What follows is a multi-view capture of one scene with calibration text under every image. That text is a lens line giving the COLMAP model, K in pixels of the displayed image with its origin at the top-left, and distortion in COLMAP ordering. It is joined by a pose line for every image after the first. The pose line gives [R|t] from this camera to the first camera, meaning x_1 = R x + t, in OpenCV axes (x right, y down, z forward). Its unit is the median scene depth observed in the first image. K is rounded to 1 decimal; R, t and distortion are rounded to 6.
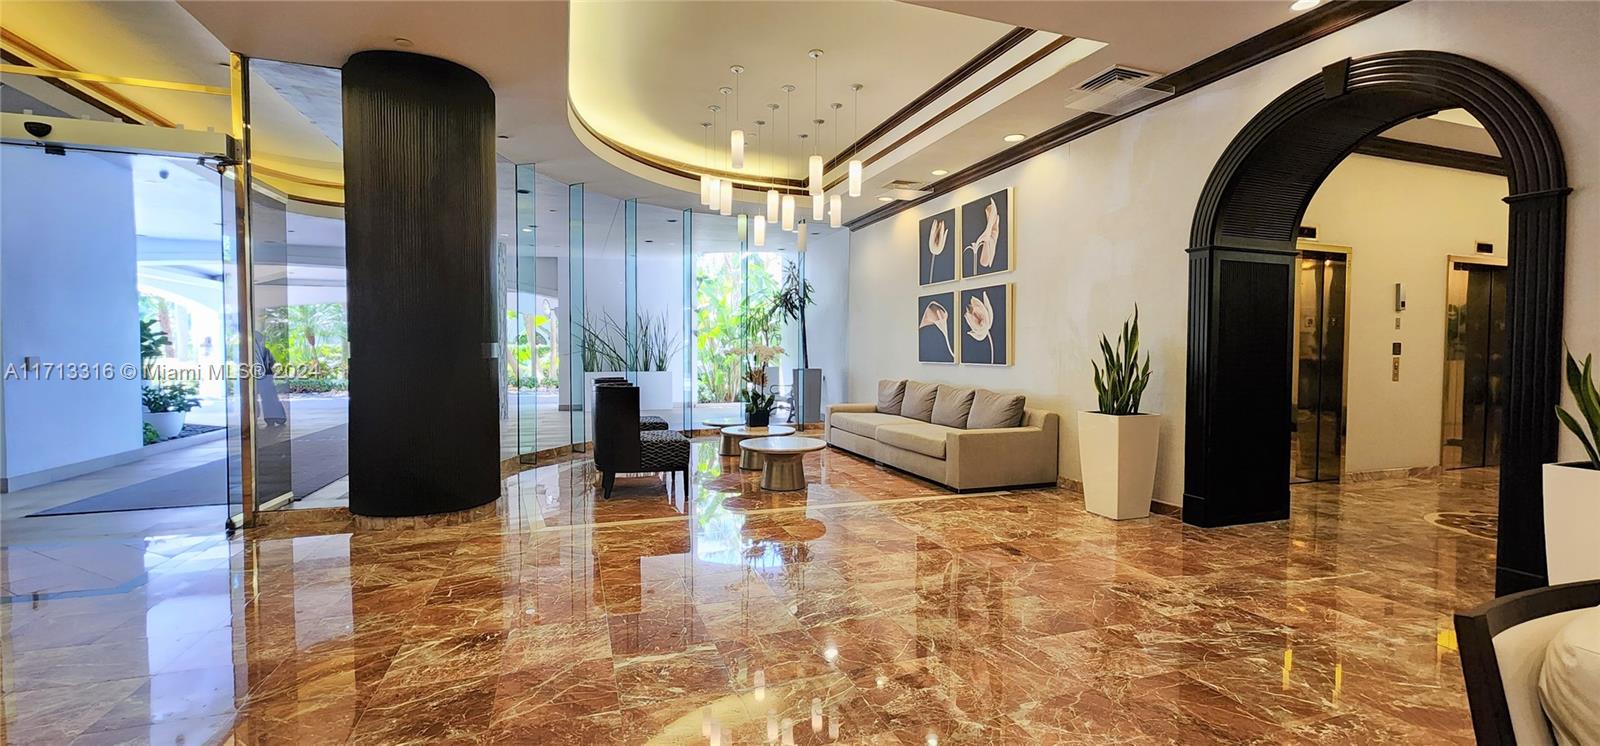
lens RADIAL K [[659.7, 0, 804.9], [0, 659.7, 373.4], [0, 0, 1]] dist [-0.001840, -0.000198]
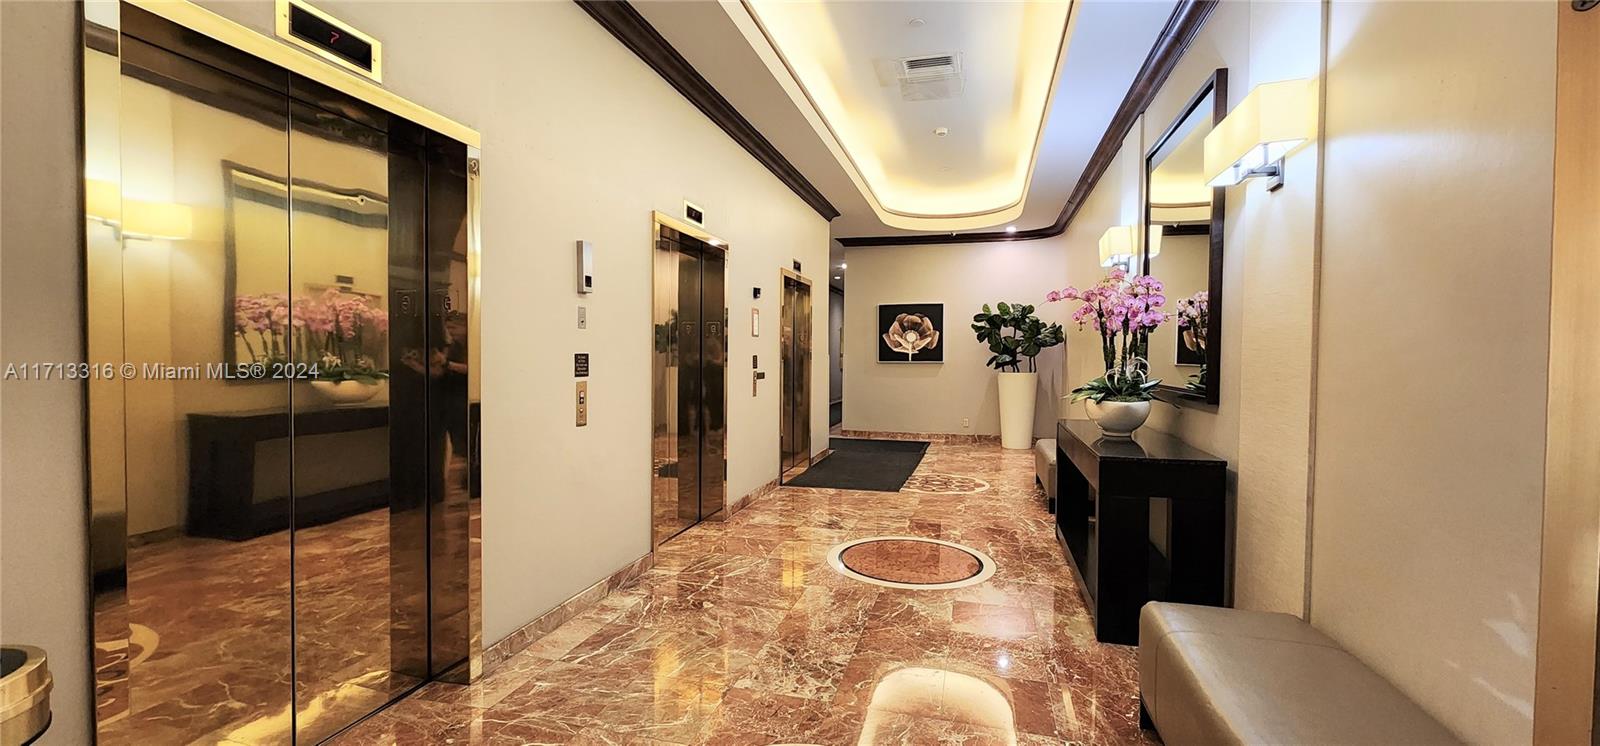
lens RADIAL K [[659.7, 0, 801.9], [0, 659.7, 369.8], [0, 0, 1]] dist [-0.001840, -0.000198]
pose [[0.570213, -0.016463, 0.821332, 0.563870], [0.022931, 0.999729, 0.004119, -0.031761], [-0.821177, 0.016486, 0.570436, 0.551767]]
